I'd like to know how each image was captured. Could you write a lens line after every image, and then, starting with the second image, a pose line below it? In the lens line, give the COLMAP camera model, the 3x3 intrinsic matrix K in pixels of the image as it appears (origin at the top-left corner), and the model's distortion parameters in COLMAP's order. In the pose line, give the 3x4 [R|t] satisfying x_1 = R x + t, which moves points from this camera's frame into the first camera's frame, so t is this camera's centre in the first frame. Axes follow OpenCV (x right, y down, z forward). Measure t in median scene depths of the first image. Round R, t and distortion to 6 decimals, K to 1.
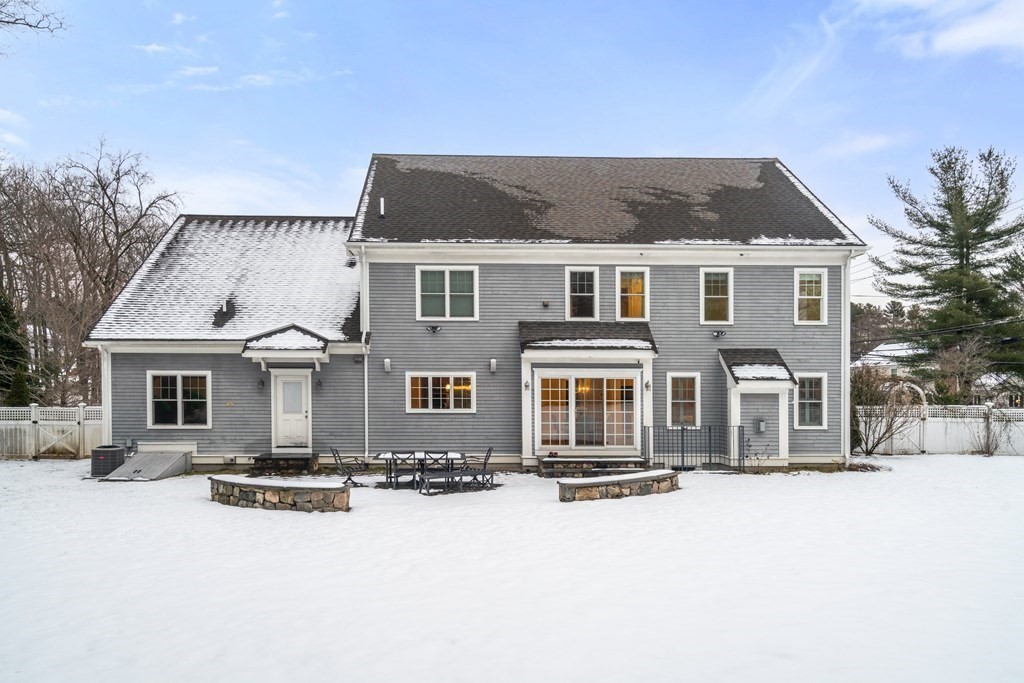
lens RADIAL K [[638.6, 0, 512.1], [0, 638.6, 323.8], [0, 0, 1]] dist [0.023103, 0.000248]
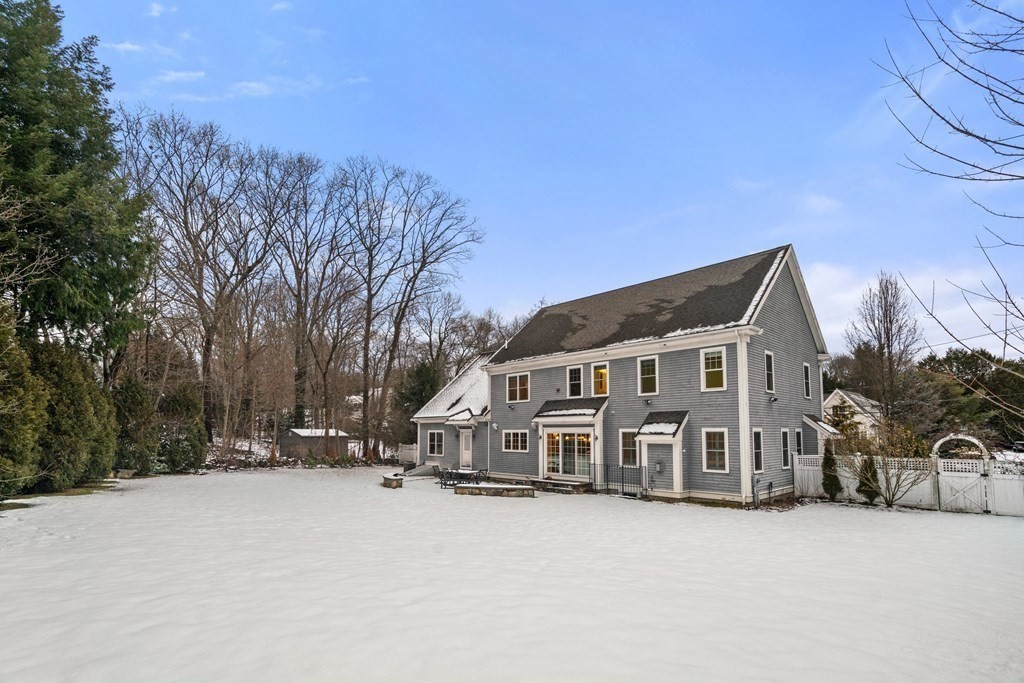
lens RADIAL K [[464.9, 0, 528.9], [0, 464.9, 341.8], [0, 0, 1]] dist [0.003762, -0.000291]
pose [[0.685847, -0.142701, -0.713618, 0.923737], [0.067614, 0.988840, -0.132754, 0.002617], [0.724598, 0.042798, 0.687842, 0.071504]]
